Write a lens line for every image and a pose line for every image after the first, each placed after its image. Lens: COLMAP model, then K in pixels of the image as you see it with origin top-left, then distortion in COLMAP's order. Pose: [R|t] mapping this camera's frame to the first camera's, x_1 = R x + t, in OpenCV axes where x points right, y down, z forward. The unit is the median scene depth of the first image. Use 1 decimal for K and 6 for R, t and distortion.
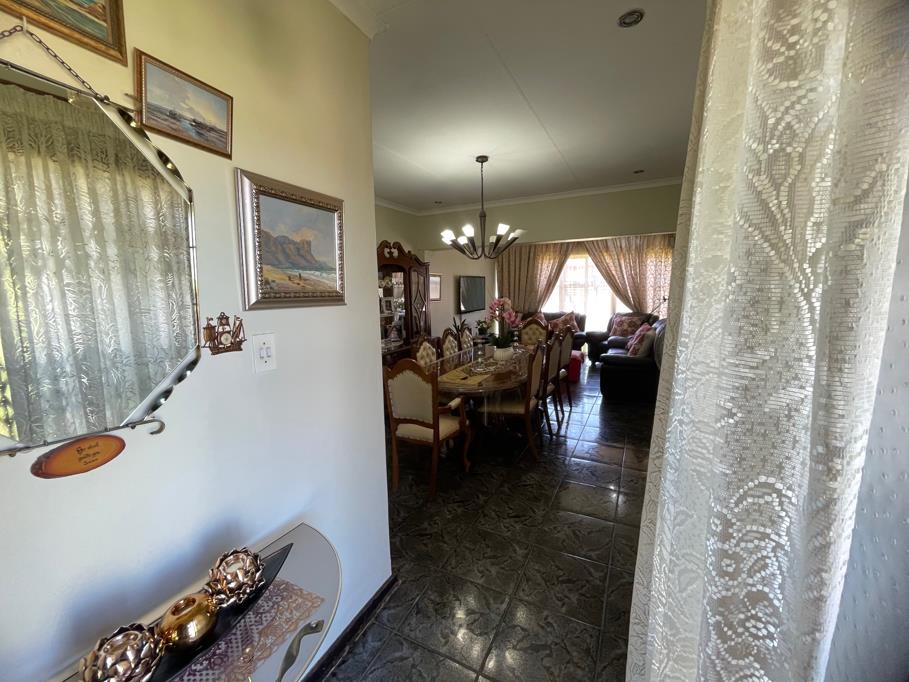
lens RADIAL K [[365.7, 0, 451.9], [0, 365.7, 335.5], [0, 0, 1]] dist [-0.002056, -0.001028]
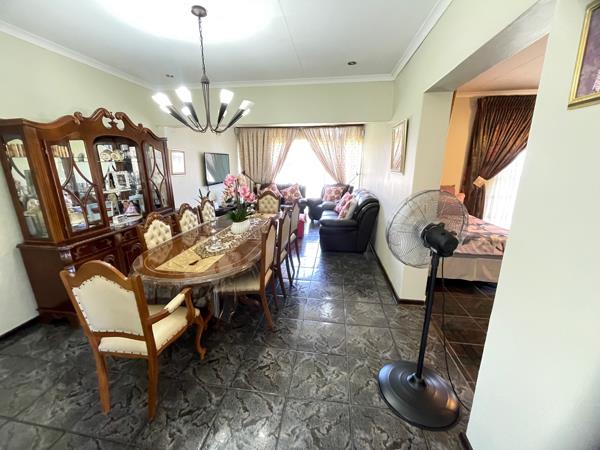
lens RADIAL K [[241.4, 0, 298.3], [0, 241.4, 222.4], [0, 0, 1]] dist [-0.002056, -0.001028]
pose [[0.944968, -0.056364, 0.322272, 0.060292], [0.021180, 0.993521, 0.111658, -0.031043], [-0.326477, -0.098687, 0.940039, 0.224401]]
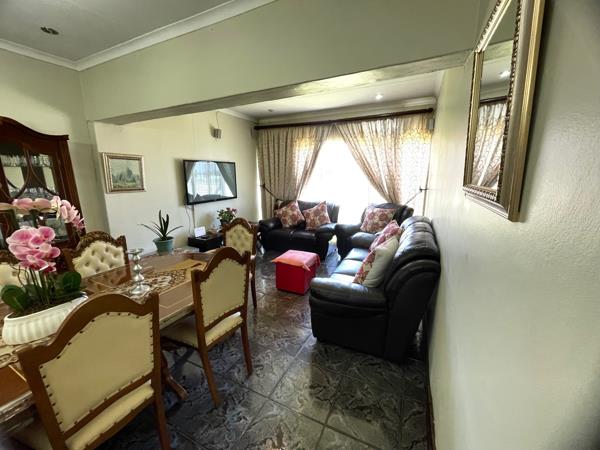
lens RADIAL K [[241.4, 0, 301.0], [0, 241.4, 219.2], [0, 0, 1]] dist [-0.002056, -0.001028]
pose [[0.999369, 0.006632, 0.034900, 0.373153], [-0.008394, 0.998684, 0.050591, -0.075680], [-0.034519, -0.050852, 0.998109, 0.576086]]
